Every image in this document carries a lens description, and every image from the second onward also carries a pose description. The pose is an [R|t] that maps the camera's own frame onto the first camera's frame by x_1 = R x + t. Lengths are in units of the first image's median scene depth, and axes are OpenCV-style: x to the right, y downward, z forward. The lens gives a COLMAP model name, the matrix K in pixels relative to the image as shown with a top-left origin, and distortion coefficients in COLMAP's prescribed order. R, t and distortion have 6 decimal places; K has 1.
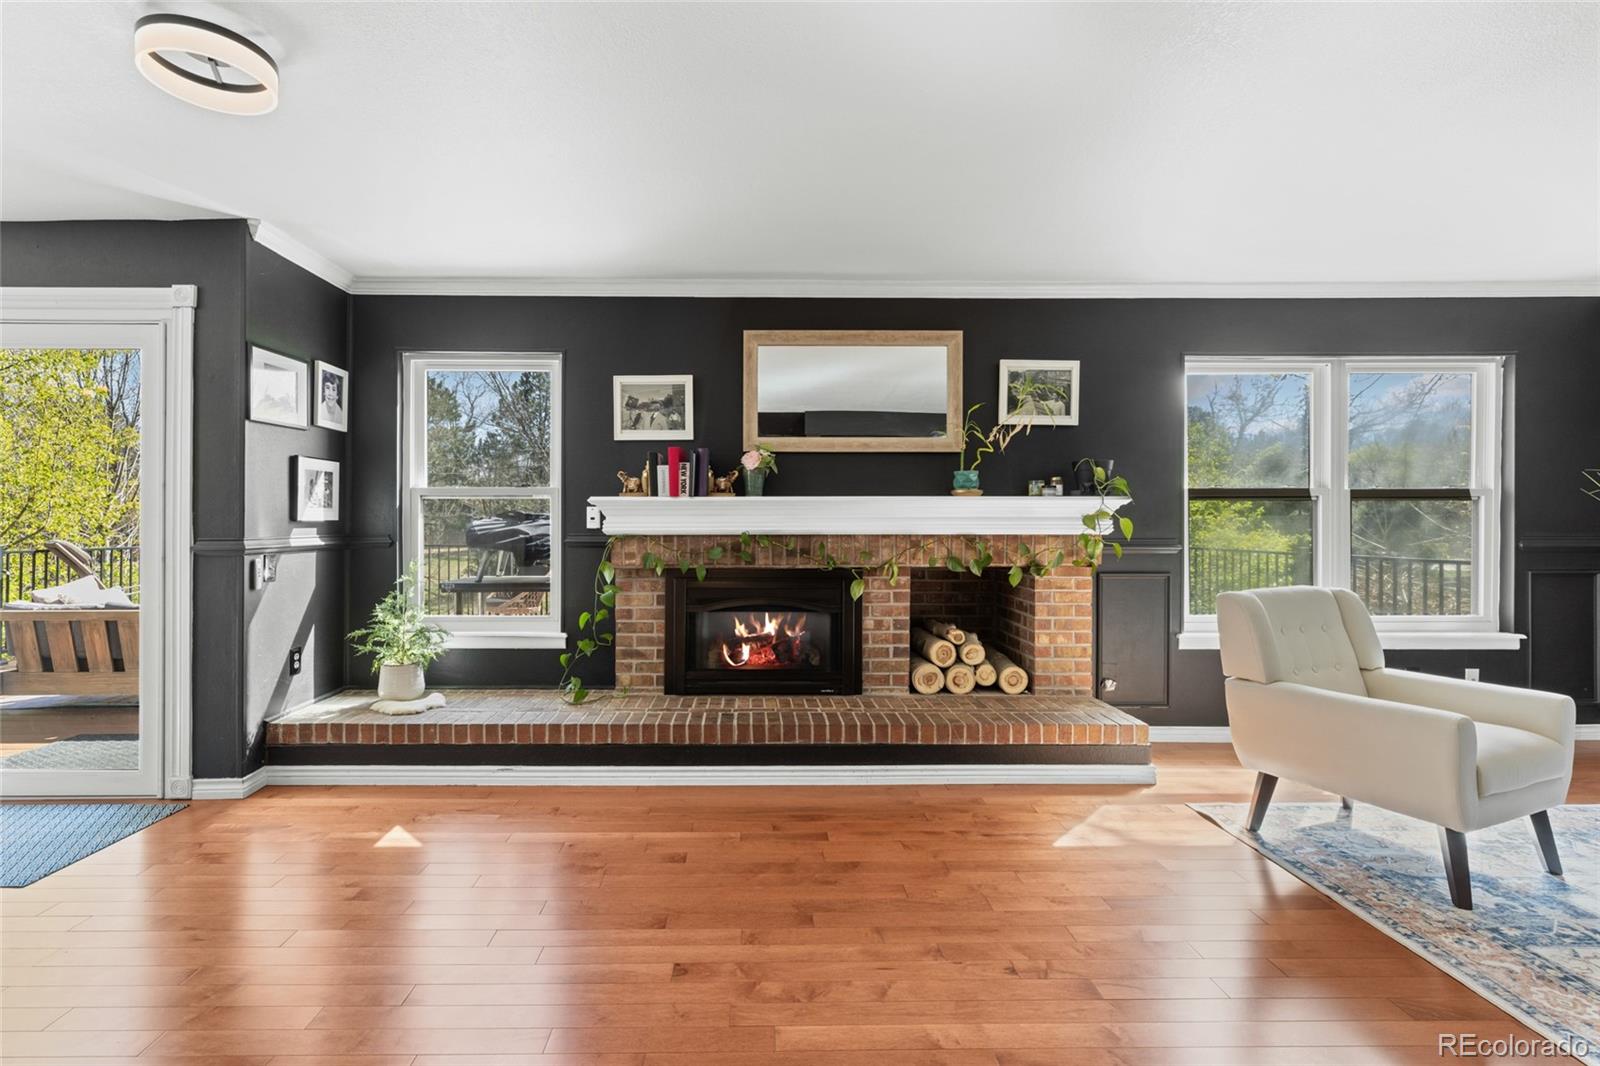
lens RADIAL K [[721.2, 0, 759.7], [0, 721.2, 537.2], [0, 0, 1]] dist [0.005717, -0.002350]
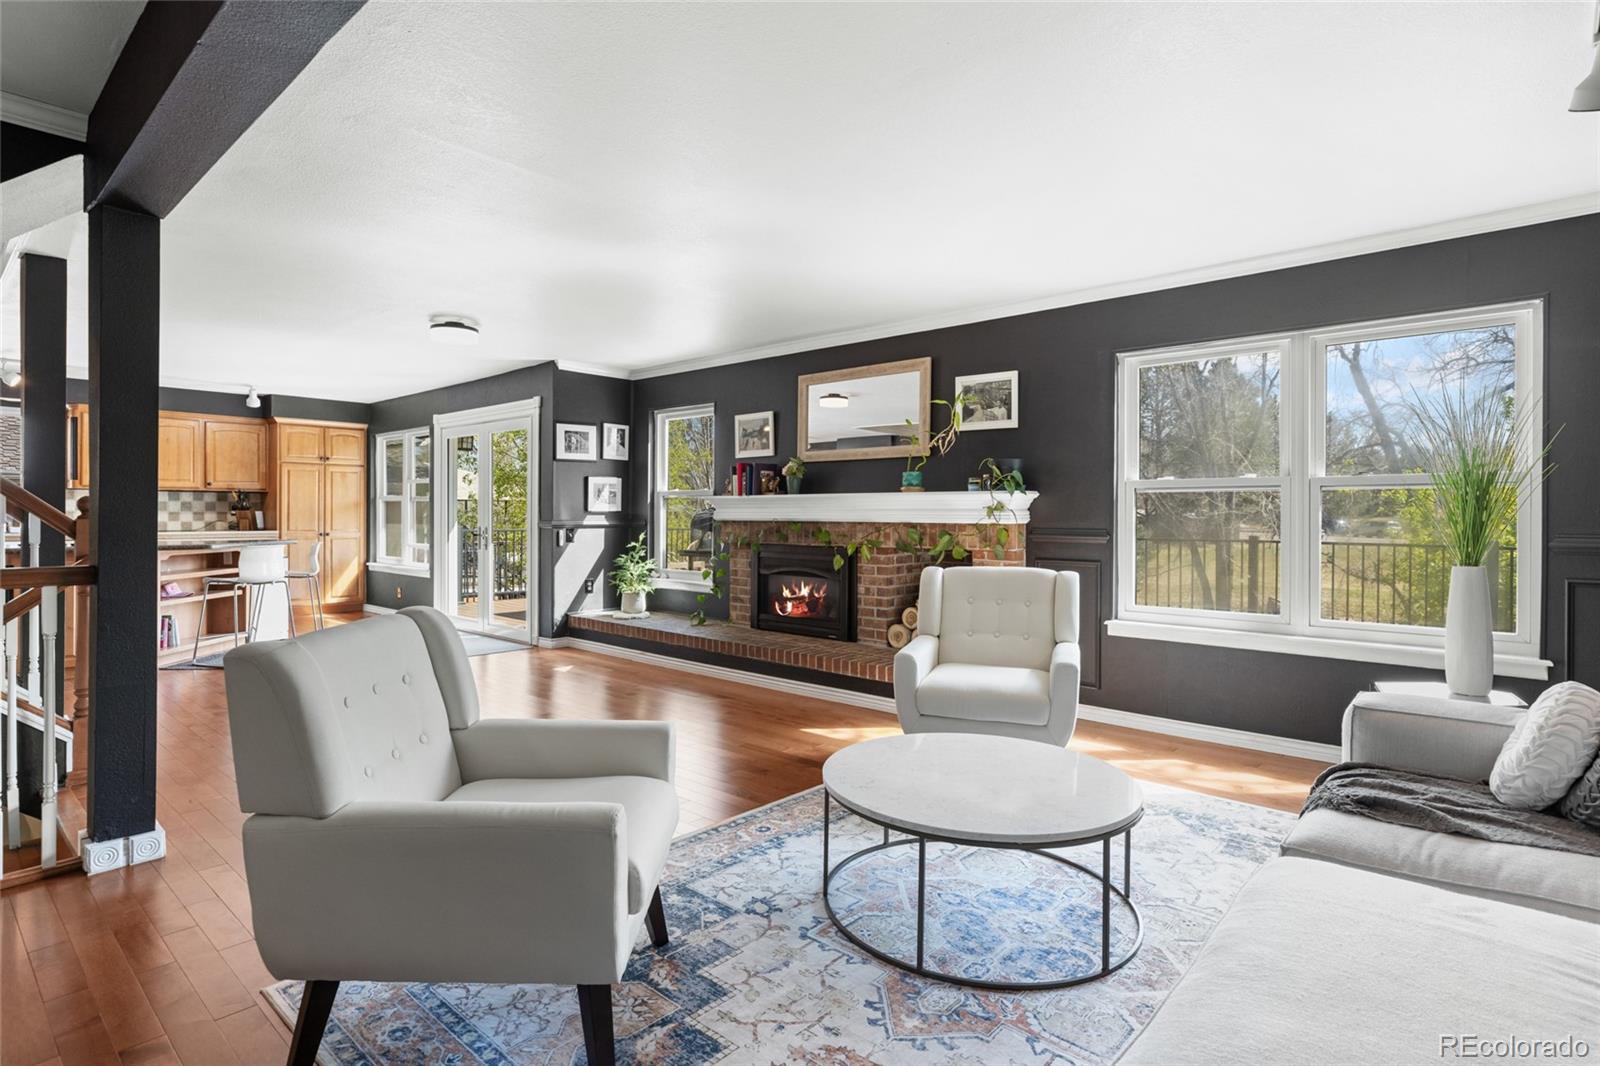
lens RADIAL K [[829.8, 0, 798.7], [0, 829.8, 515.1], [0, 0, 1]] dist [0.001590, 0.001611]
pose [[0.733164, 0.004652, -0.680036, 1.103766], [-0.010440, 0.999936, -0.004415, -0.008388], [0.679972, 0.010337, 0.733165, -0.189481]]
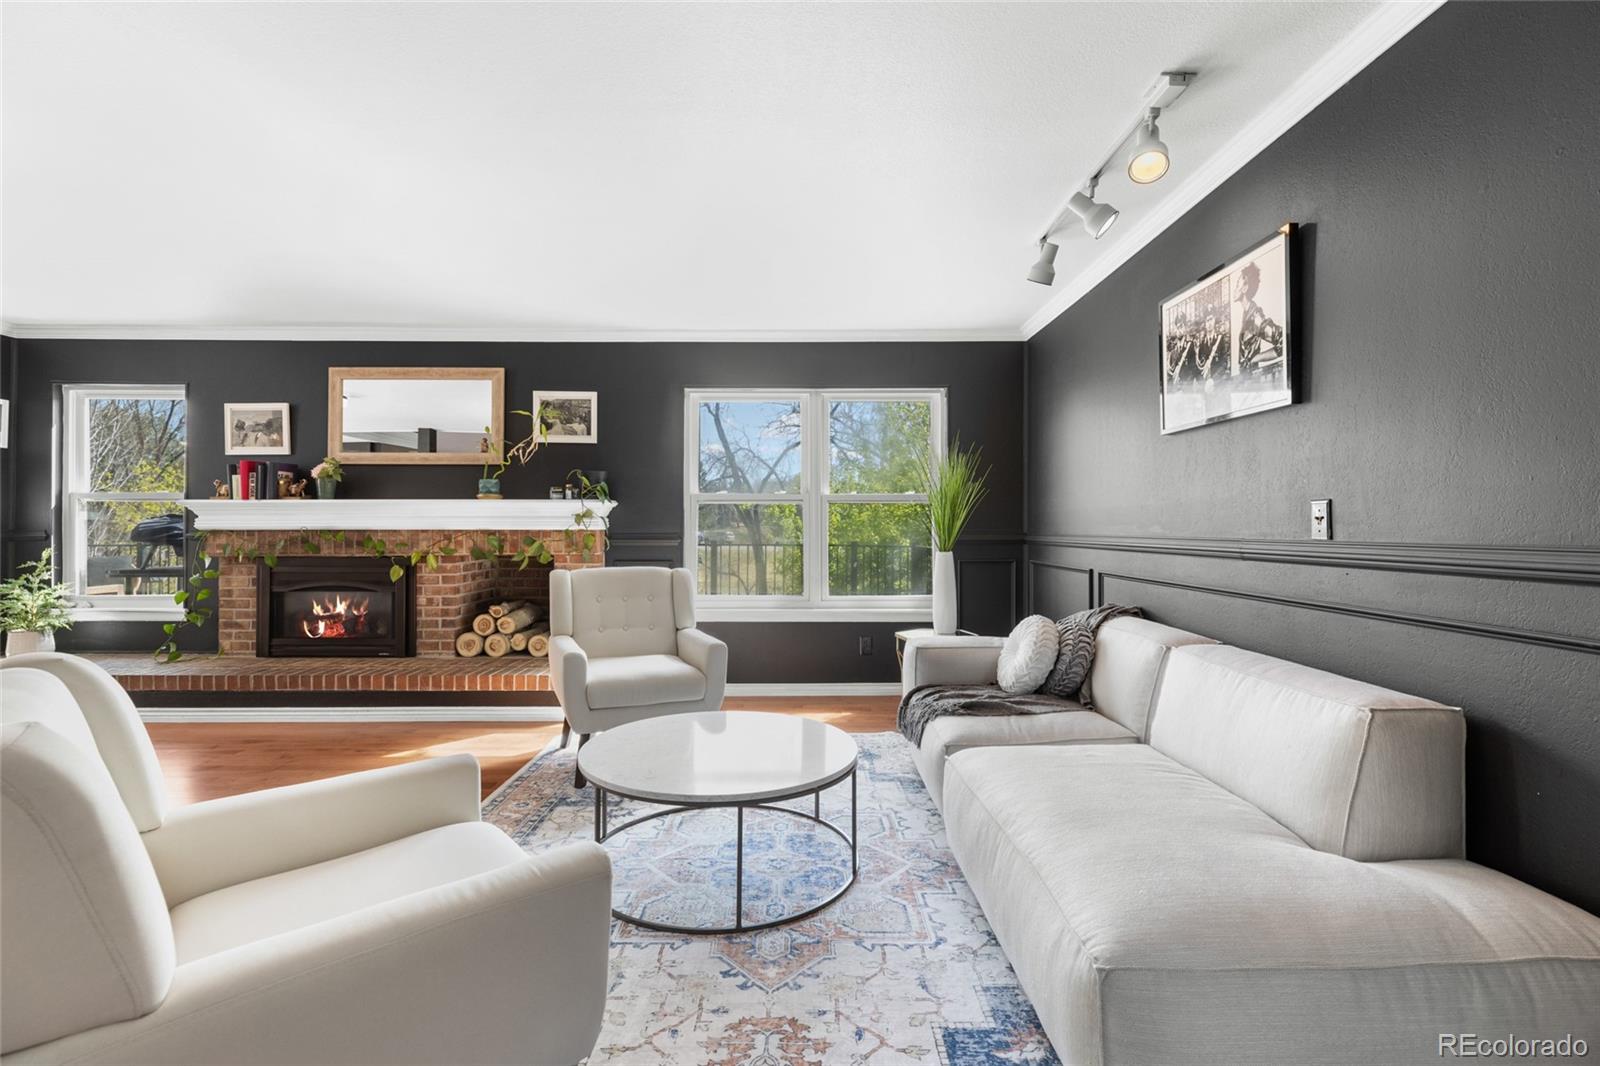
lens RADIAL K [[721.2, 0, 805.1], [0, 721.2, 527.6], [0, 0, 1]] dist [0.005717, -0.002350]
pose [[0.999991, 0.000701, -0.004221, 0.829948], [-0.000745, 0.999945, -0.010474, 0.005020], [0.004213, 0.010477, 0.999936, -0.258033]]
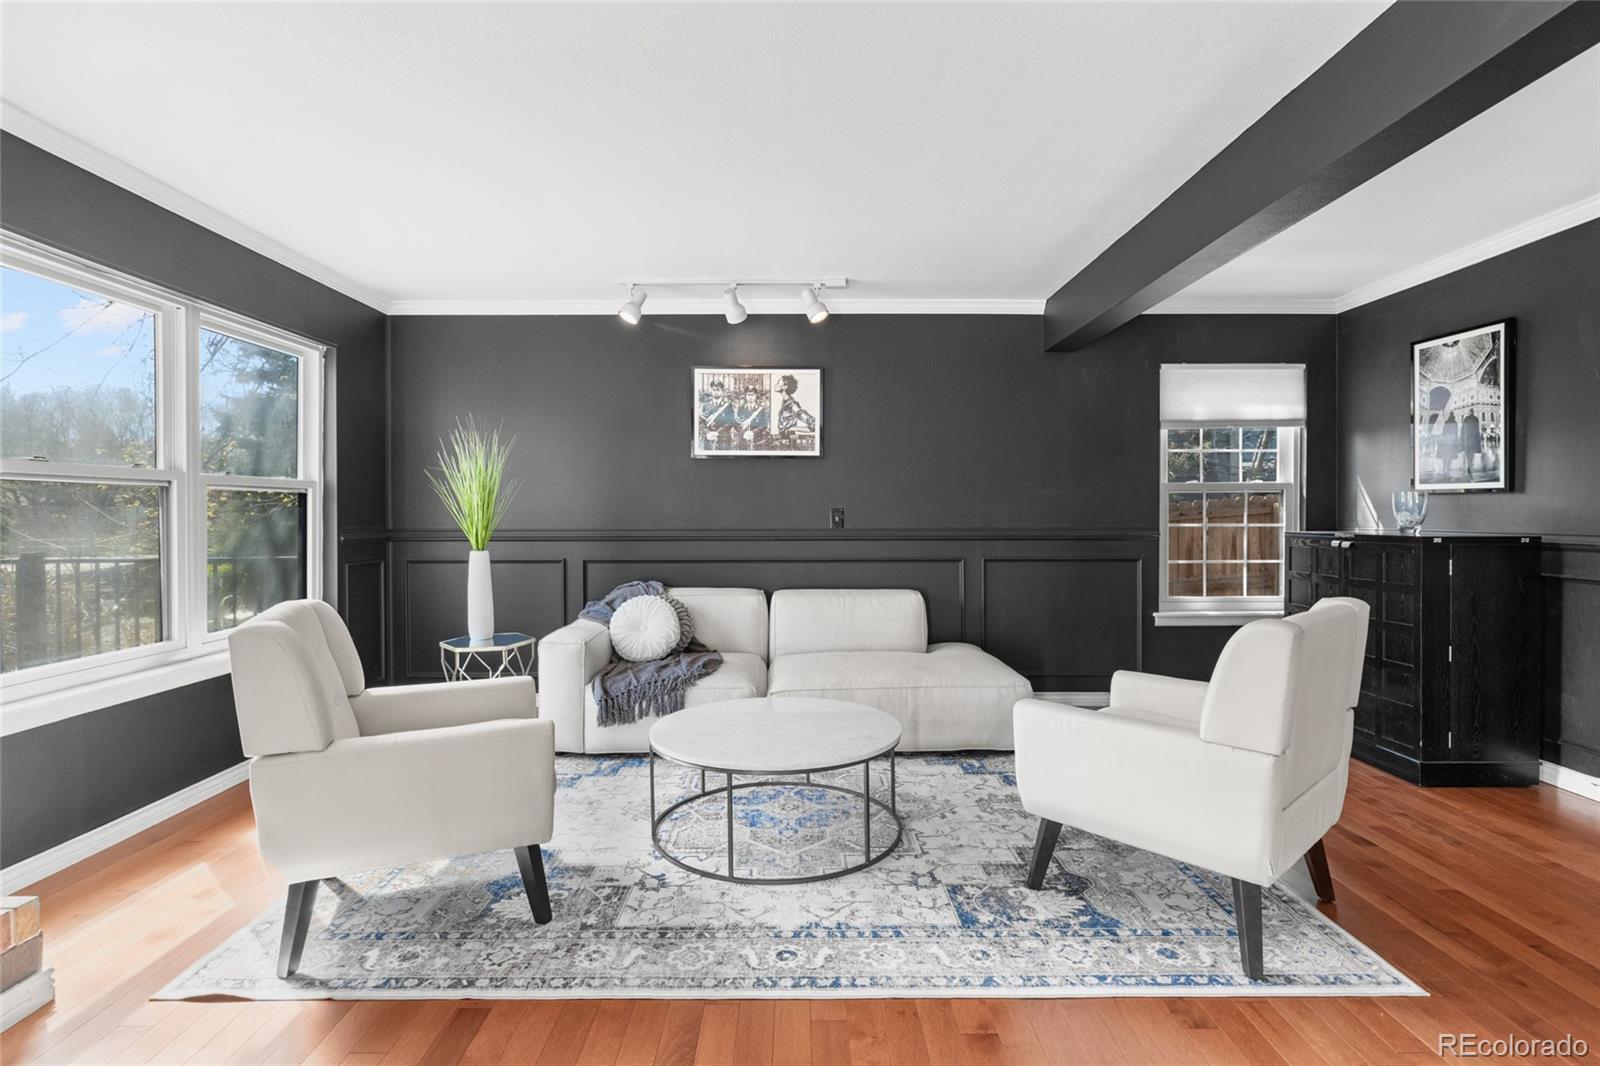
lens RADIAL K [[765.5, 0, 810.0], [0, 765.5, 521.3], [0, 0, 1]] dist [0.001914, -0.003346]
pose [[-0.002796, -0.005640, 0.999980, -0.021727], [0.013283, 0.999896, 0.005677, -0.010274], [-0.999908, 0.013299, -0.002721, 0.374861]]
